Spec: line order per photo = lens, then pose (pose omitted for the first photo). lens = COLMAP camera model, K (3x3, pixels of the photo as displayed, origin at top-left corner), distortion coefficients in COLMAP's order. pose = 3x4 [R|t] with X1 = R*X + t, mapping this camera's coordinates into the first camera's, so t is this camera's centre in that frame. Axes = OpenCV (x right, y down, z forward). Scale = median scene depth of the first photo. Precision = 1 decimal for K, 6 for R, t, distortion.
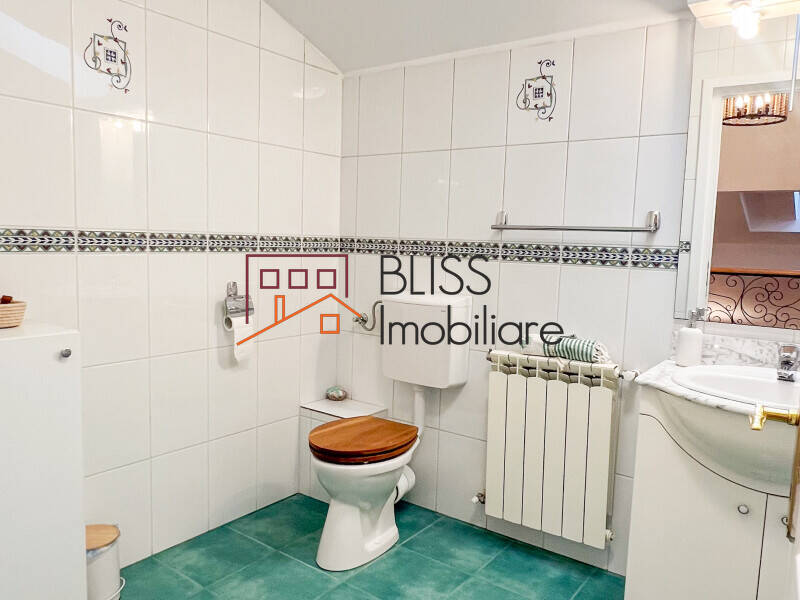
lens RADIAL K [[614.2, 0, 400.0], [0, 614.2, 300.0], [0, 0, 1]] dist [-0.000475, 0.003948]
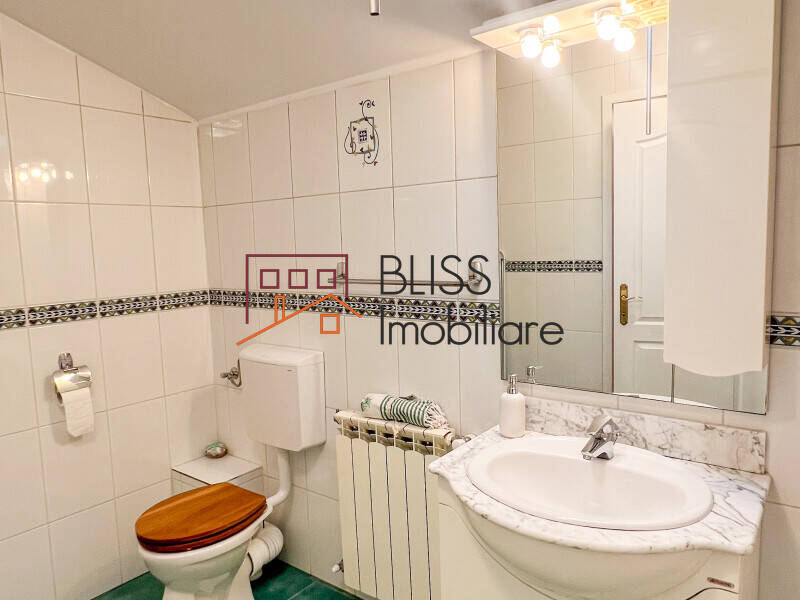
lens RADIAL K [[572.6, 0, 400.0], [0, 572.6, 300.0], [0, 0, 1]] dist [0.004356, -0.002983]
pose [[0.997925, -0.059985, -0.023384, 0.284403], [0.059940, 0.998198, -0.002652, -0.082640], [0.023501, 0.001245, 0.999723, 0.133300]]
